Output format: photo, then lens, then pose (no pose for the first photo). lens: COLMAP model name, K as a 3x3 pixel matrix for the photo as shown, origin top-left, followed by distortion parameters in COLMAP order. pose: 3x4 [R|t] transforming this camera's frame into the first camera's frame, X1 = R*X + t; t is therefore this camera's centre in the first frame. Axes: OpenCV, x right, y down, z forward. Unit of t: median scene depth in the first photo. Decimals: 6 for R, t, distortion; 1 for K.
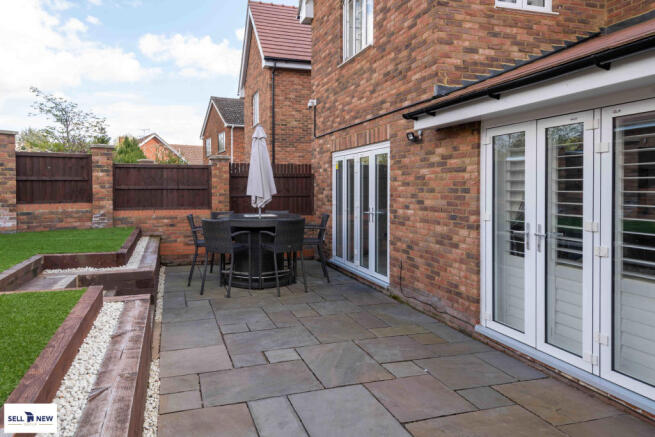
lens RADIAL K [[430.9, 0, 299.2], [0, 430.9, 200.7], [0, 0, 1]] dist [0.018406, -0.006073]
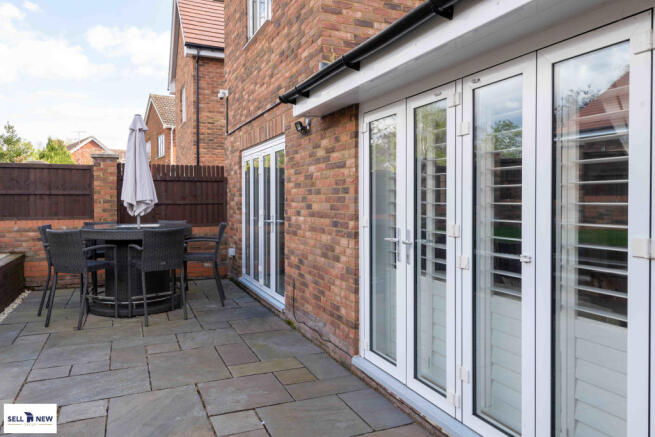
lens RADIAL K [[462.7, 0, 330.2], [0, 462.7, 213.9], [0, 0, 1]] dist [0.014777, -0.006979]
pose [[0.992070, -0.002491, 0.125659, 0.215795], [0.002550, 0.999997, -0.000310, 0.018279], [-0.125657, 0.000628, 0.992074, 0.123826]]
